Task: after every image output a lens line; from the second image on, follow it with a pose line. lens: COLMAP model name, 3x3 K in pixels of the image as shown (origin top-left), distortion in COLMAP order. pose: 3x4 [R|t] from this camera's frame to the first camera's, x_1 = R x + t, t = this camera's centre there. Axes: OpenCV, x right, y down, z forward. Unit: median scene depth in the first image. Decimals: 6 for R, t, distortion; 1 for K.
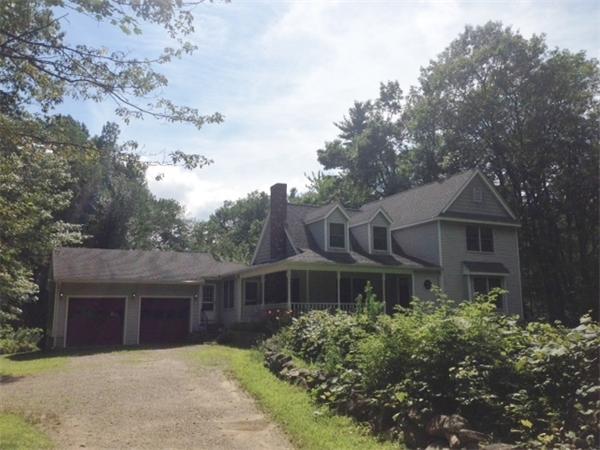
lens RADIAL K [[554.7, 0, 300.0], [0, 554.7, 225.0], [0, 0, 1]] dist [0.151253, -0.259376]
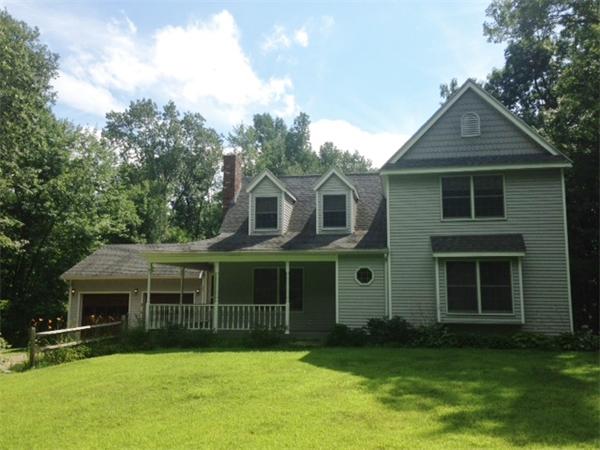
lens RADIAL K [[554.7, 0, 300.0], [0, 554.7, 225.0], [0, 0, 1]] dist [0.151253, -0.259376]
pose [[0.795410, -0.072702, -0.601696, 0.532981], [0.092030, 0.995755, 0.001344, 0.036609], [0.599044, -0.056444, 0.798724, 0.404715]]
